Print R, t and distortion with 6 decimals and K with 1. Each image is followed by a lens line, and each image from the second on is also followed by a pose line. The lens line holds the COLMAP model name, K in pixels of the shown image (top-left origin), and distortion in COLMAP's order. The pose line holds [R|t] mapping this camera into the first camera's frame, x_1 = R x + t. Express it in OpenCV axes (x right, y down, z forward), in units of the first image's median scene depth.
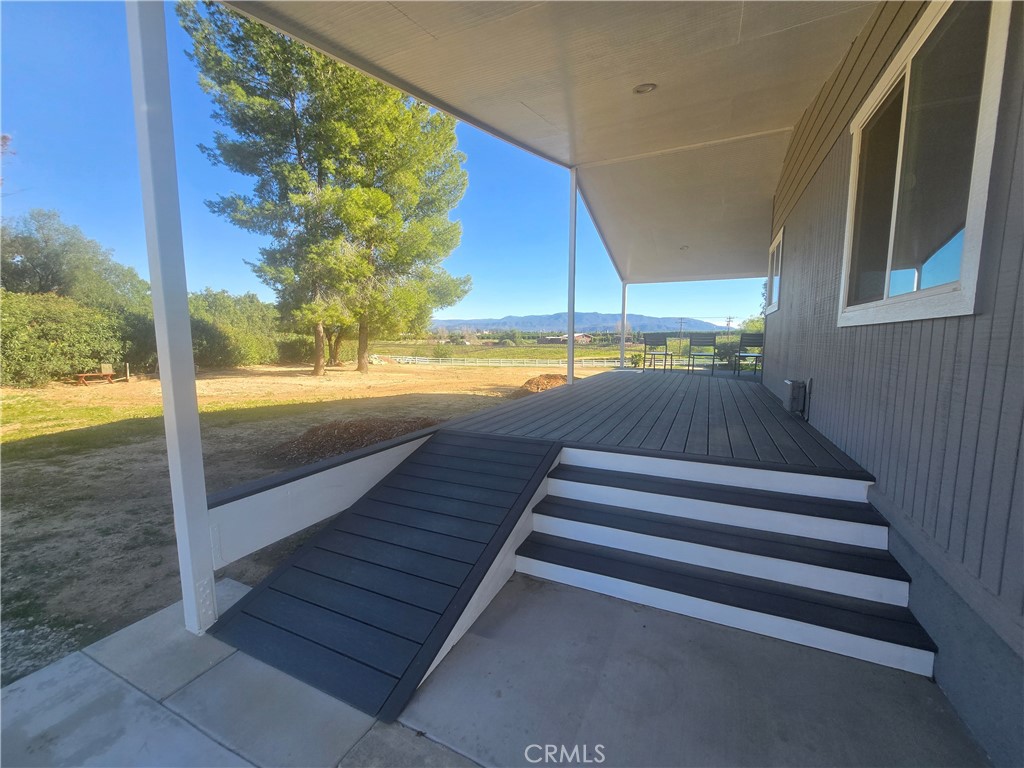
lens RADIAL K [[421.7, 0, 510.2], [0, 421.7, 386.6], [0, 0, 1]] dist [-0.001725, -0.000096]
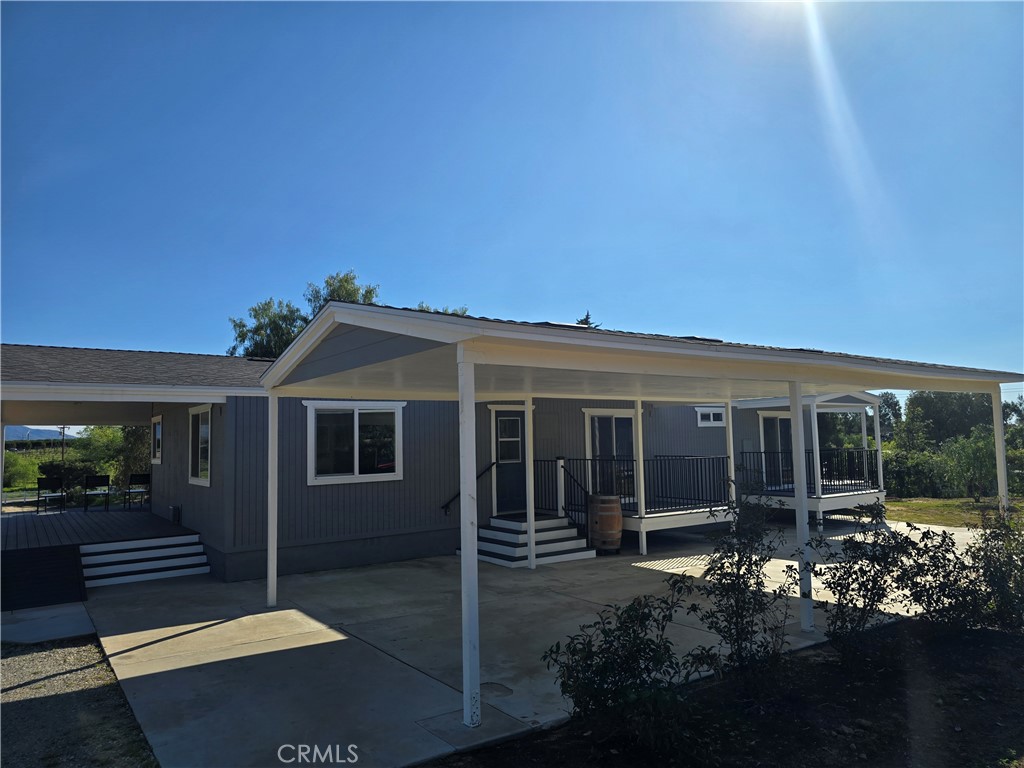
lens RADIAL K [[688.0, 0, 512.1], [0, 688.0, 388.9], [0, 0, 1]] dist [0.057991, -0.056462]
pose [[0.490784, 0.056672, 0.869436, -1.950279], [0.118193, 0.984328, -0.130879, 0.080208], [-0.863227, 0.166994, 0.476394, -2.776406]]
